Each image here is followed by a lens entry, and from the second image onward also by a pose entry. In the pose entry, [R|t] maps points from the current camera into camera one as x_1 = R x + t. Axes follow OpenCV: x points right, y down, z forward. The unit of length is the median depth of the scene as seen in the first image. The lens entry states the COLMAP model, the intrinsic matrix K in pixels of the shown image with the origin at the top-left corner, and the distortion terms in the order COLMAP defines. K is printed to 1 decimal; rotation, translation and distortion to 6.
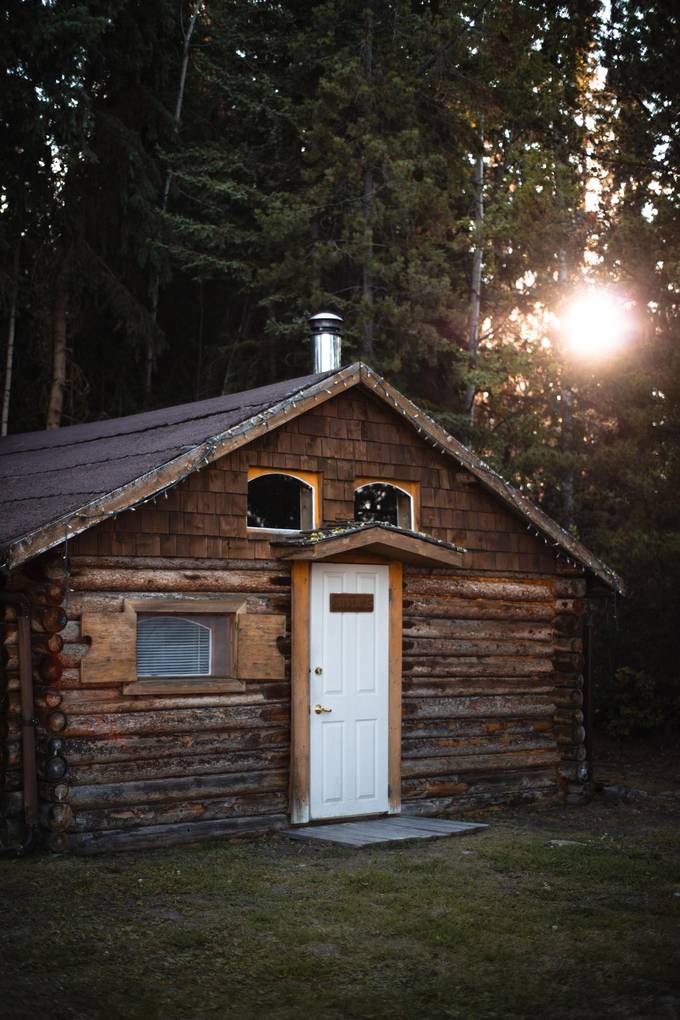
lens RADIAL K [[1589.2, 0, 340.0], [0, 1589.2, 510.0], [0, 0, 1]] dist [-0.170025, -0.058724]
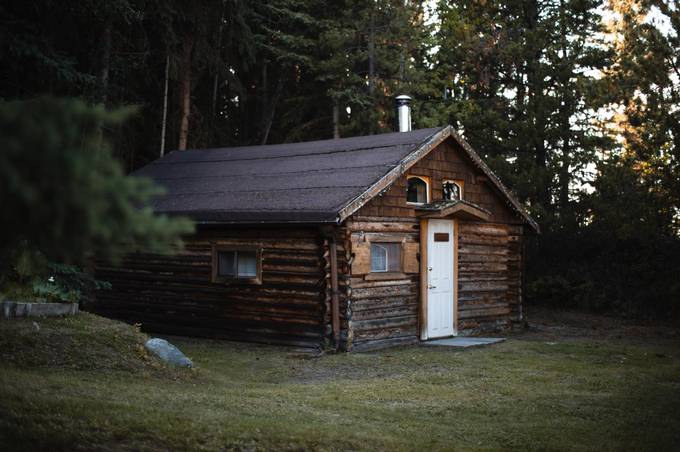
lens RADIAL K [[1059.5, 0, 340.0], [0, 1059.5, 226.0], [0, 0, 1]] dist [-0.170025, -0.058724]
pose [[0.978300, 0.002724, 0.207177, -0.434541], [-0.012847, 0.998787, 0.047529, -0.023472], [-0.206796, -0.049159, 0.977148, -0.375104]]
